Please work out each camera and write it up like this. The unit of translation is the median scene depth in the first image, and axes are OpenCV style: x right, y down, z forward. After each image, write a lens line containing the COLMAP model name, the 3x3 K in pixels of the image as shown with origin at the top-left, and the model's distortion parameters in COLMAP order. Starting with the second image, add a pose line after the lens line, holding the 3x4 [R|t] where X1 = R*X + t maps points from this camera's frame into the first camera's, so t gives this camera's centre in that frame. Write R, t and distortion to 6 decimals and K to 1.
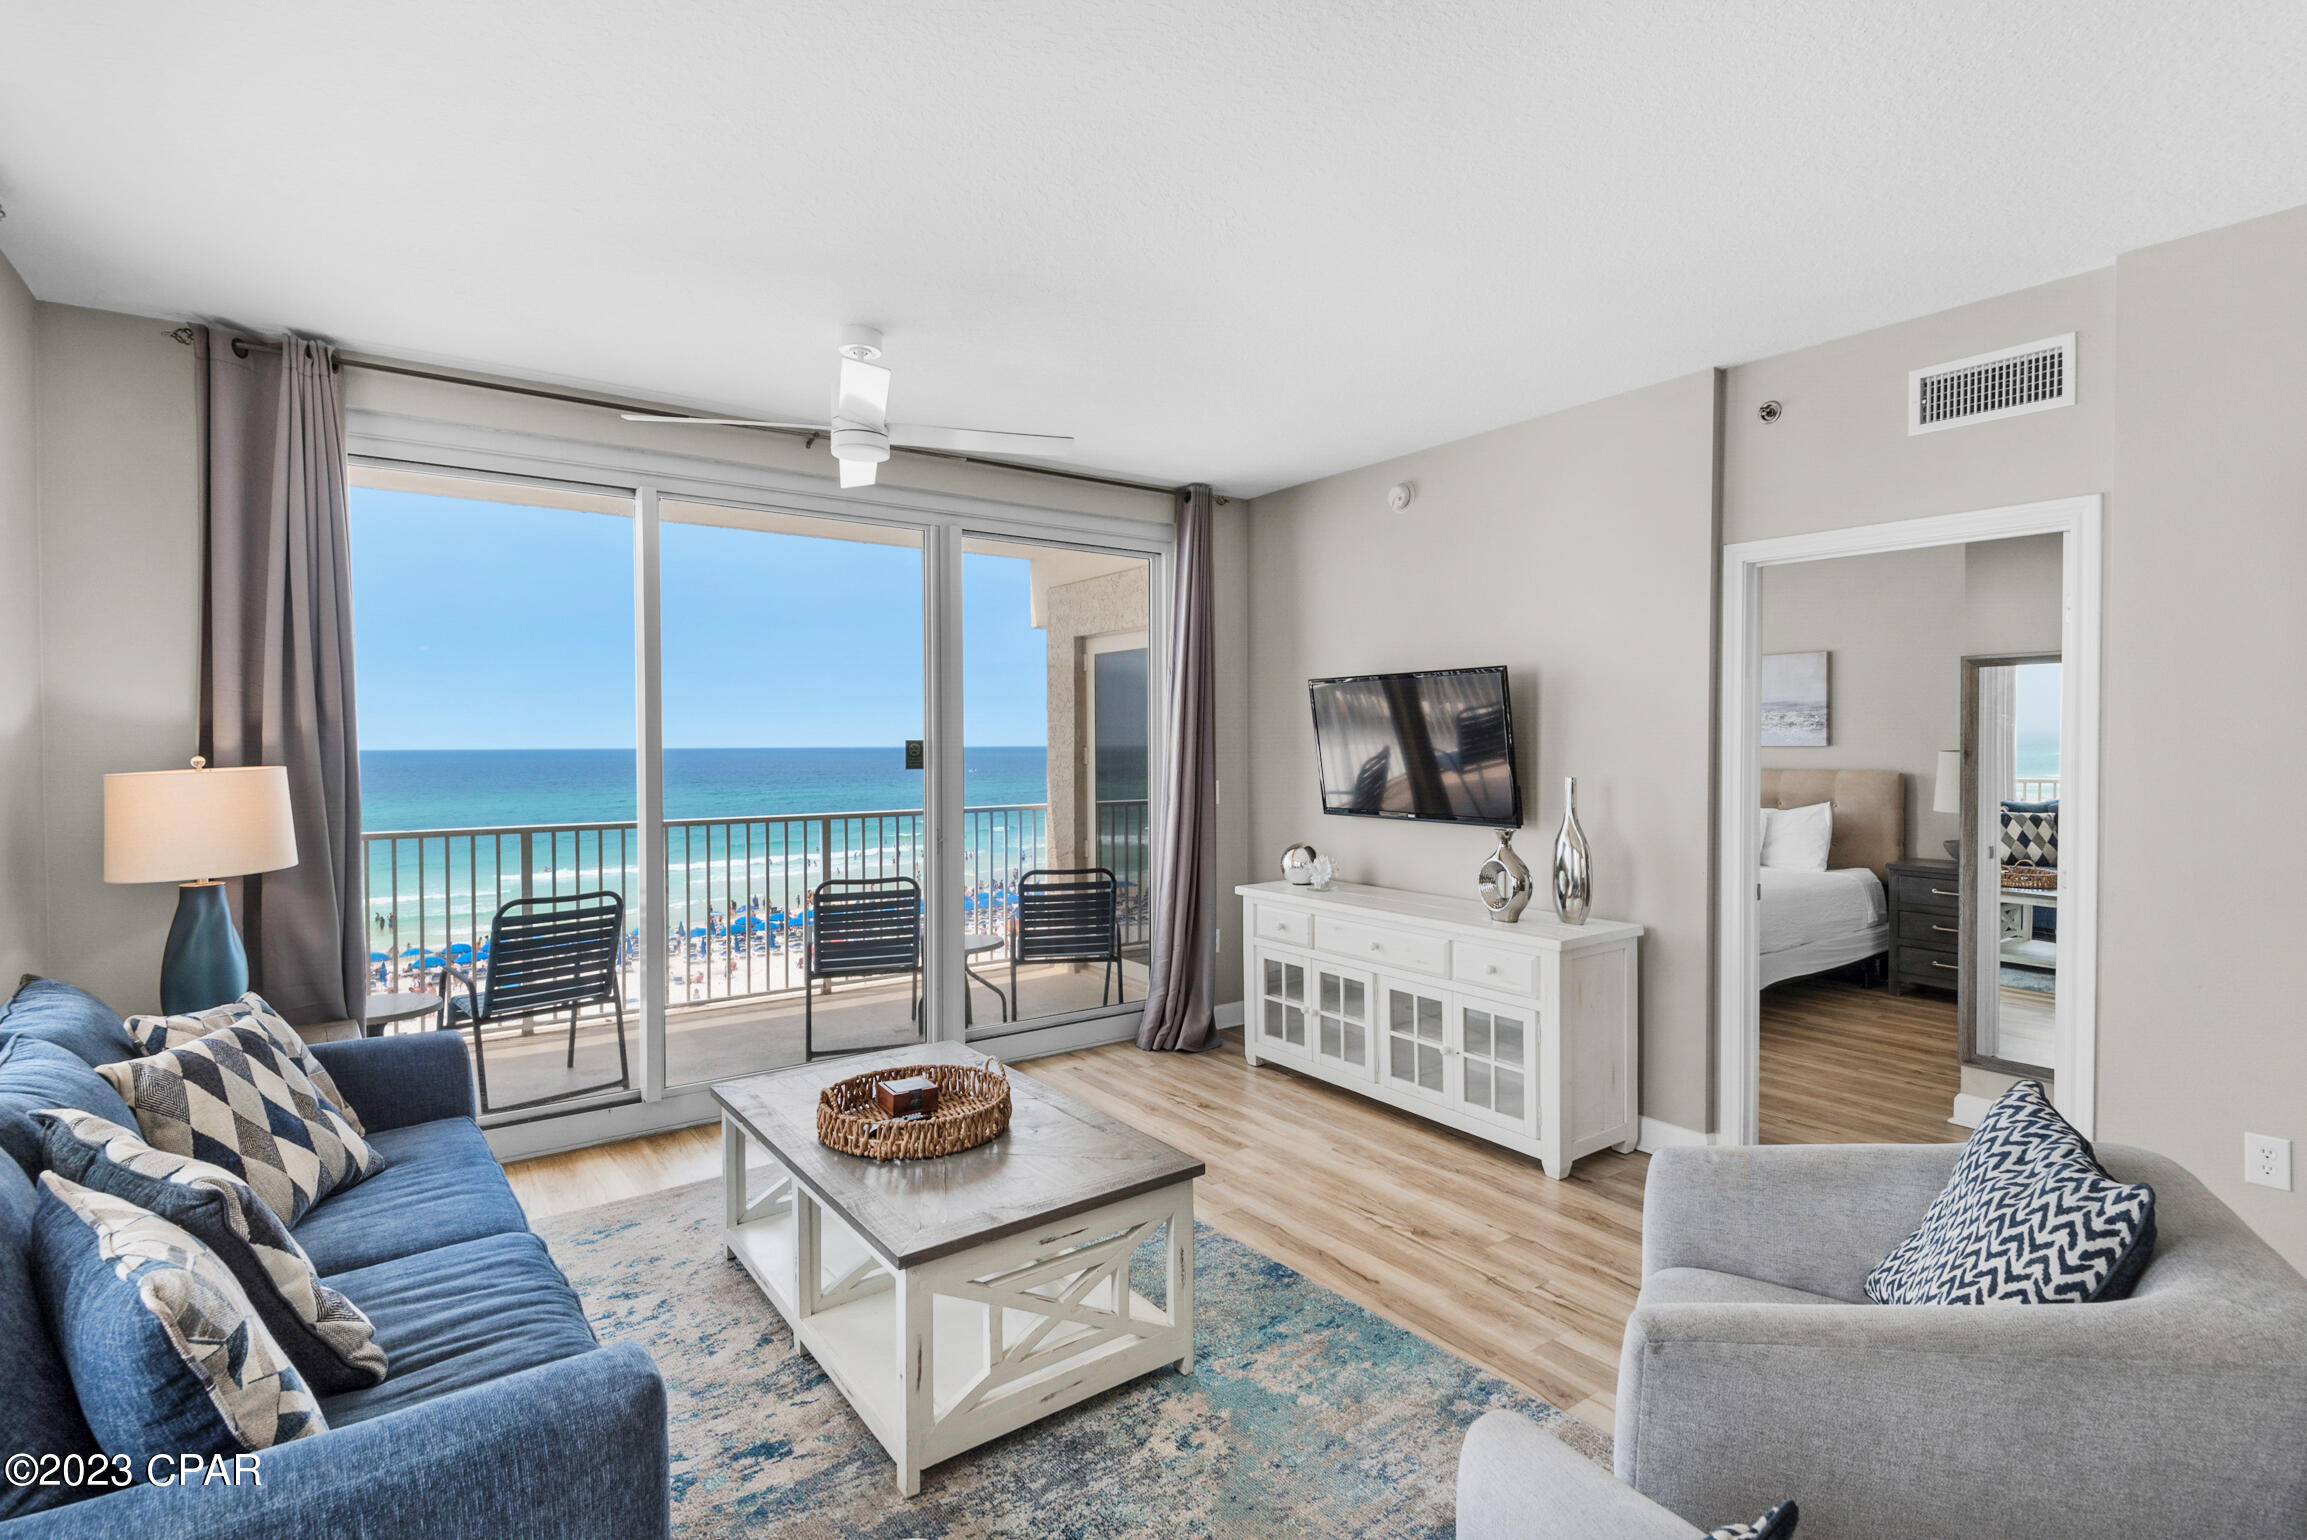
lens RADIAL K [[1084.2, 0, 1141.5], [0, 1084.2, 772.8], [0, 0, 1]] dist [0.001736, -0.000635]
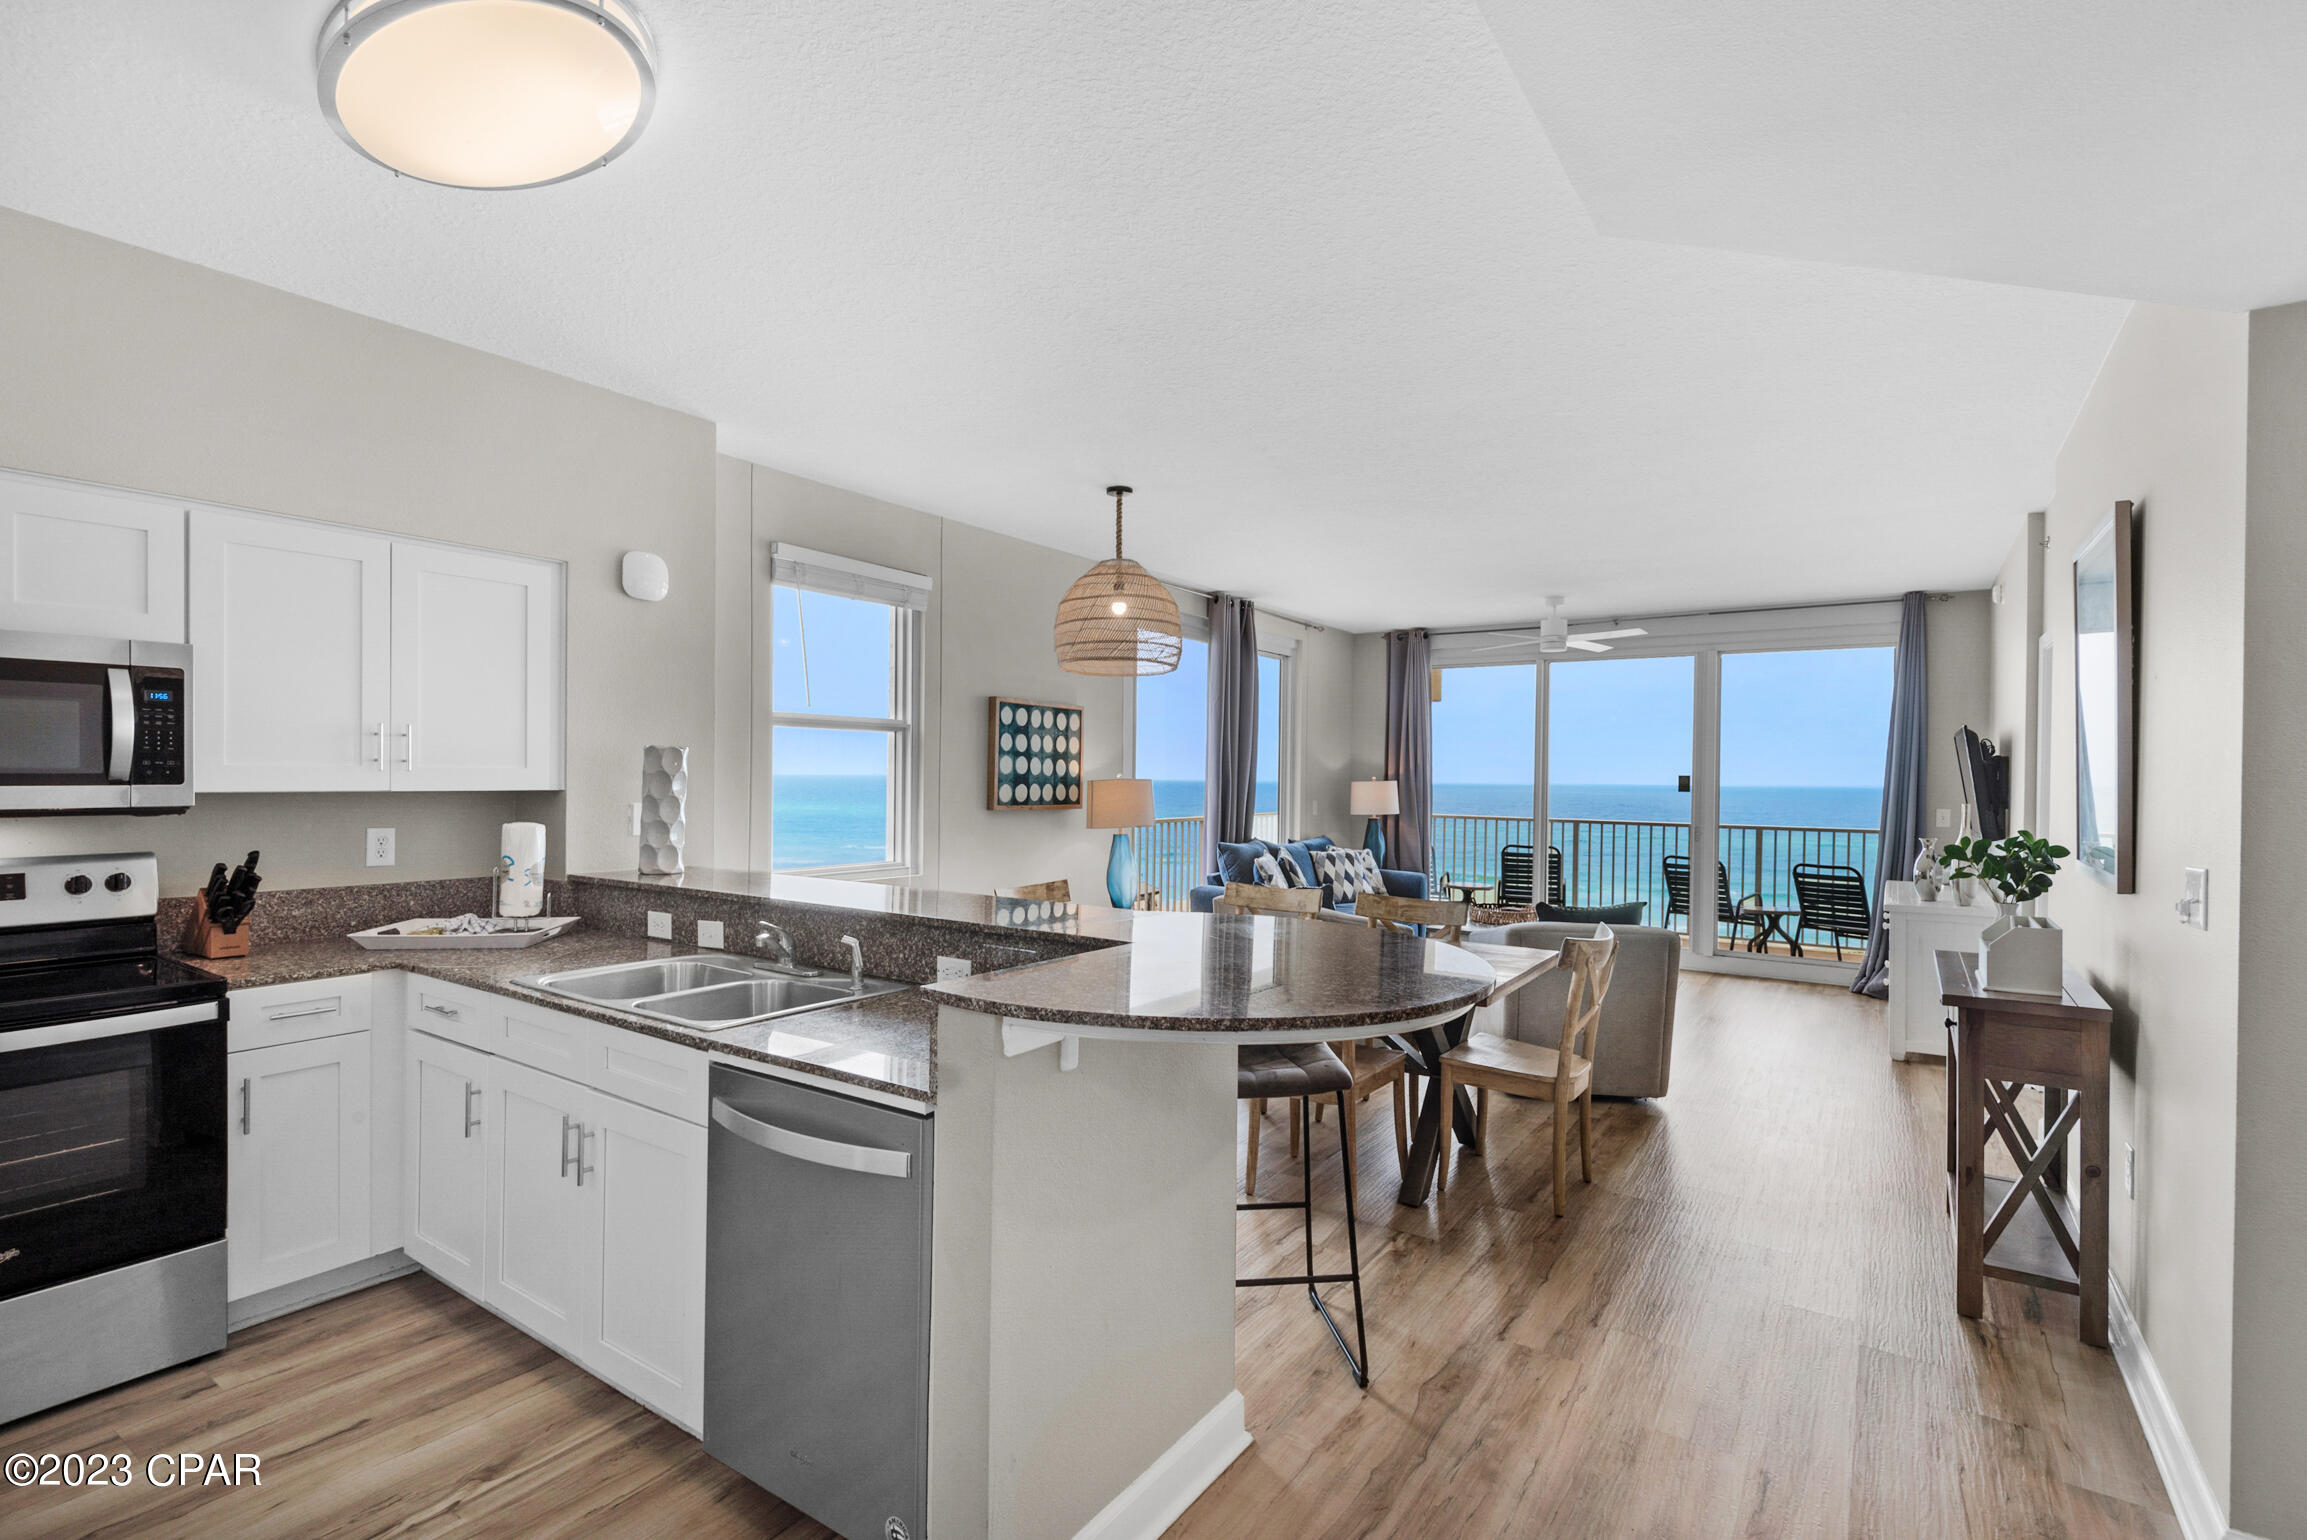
lens RADIAL K [[1084.2, 0, 1141.5], [0, 1084.2, 772.8], [0, 0, 1]] dist [0.001736, -0.000635]
pose [[0.330873, 0.002847, -0.943671, 1.244238], [-0.038351, 0.999210, -0.010433, 0.018757], [0.942896, 0.039642, 0.330720, -0.438789]]
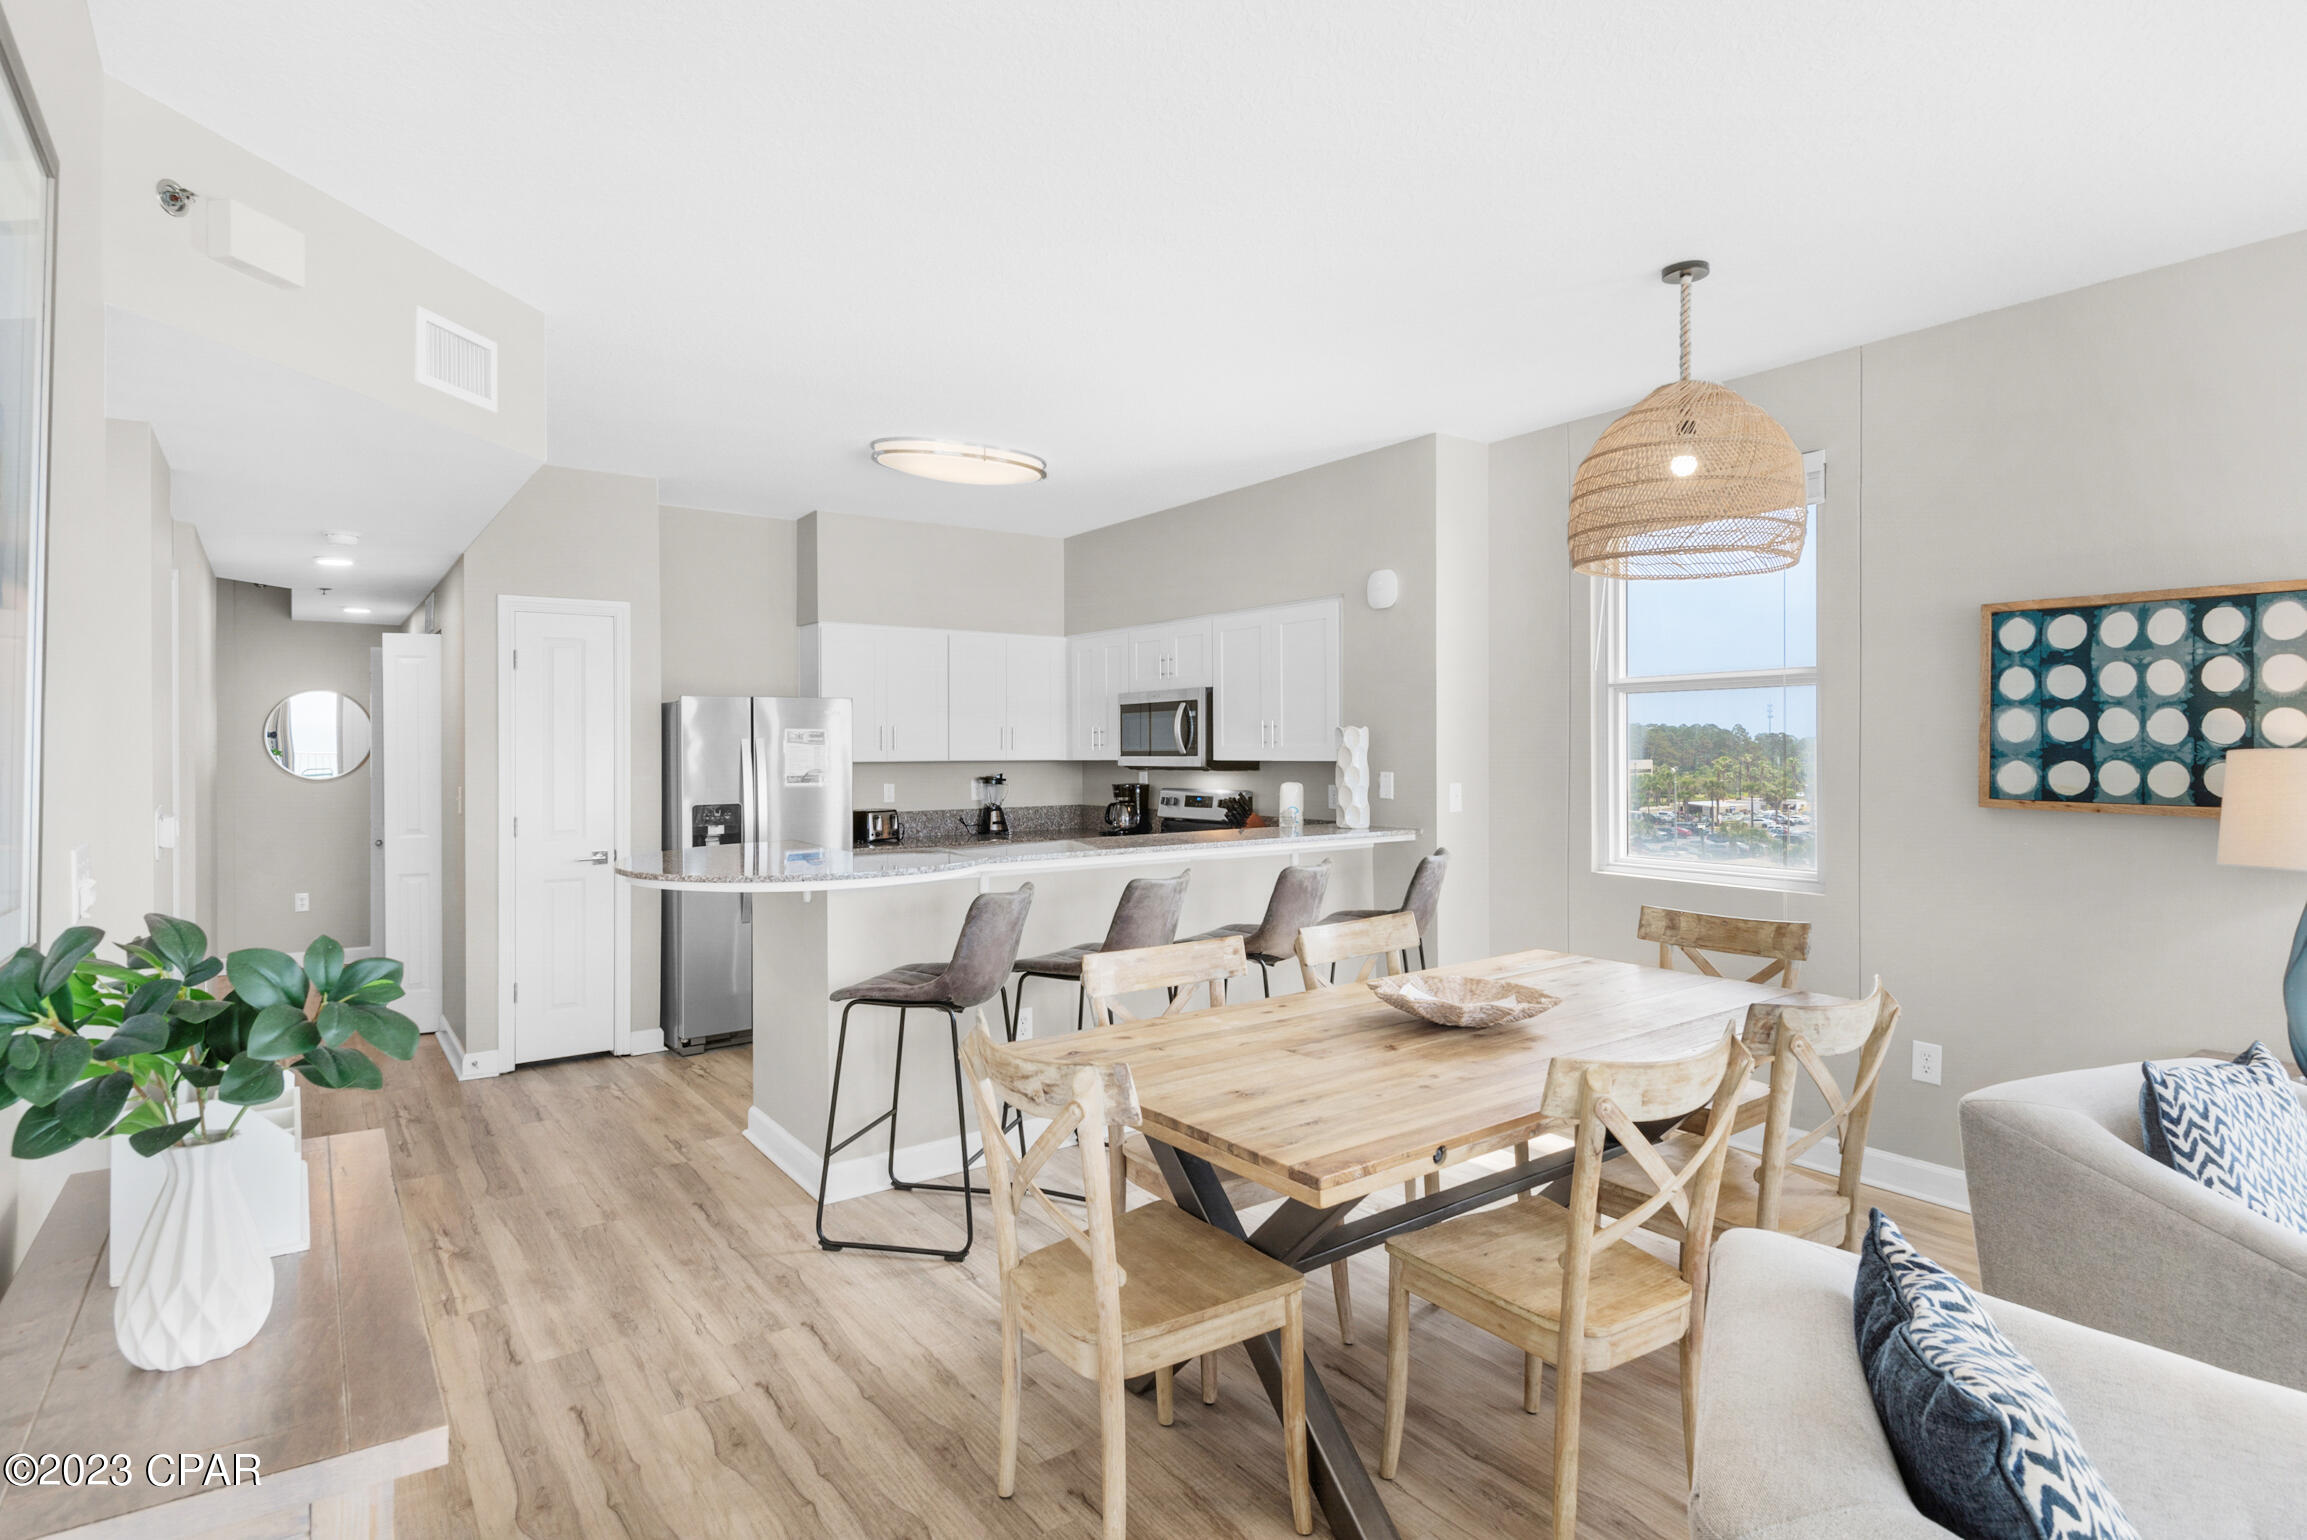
lens RADIAL K [[1182.5, 0, 1137.6], [0, 1182.5, 759.1], [0, 0, 1]] dist [0.036475, -0.030475]
pose [[-0.999870, 0.006329, 0.014837, 0.514399], [0.006921, 0.999167, 0.040213, -0.011957], [-0.014570, 0.040310, -0.999081, 0.643798]]
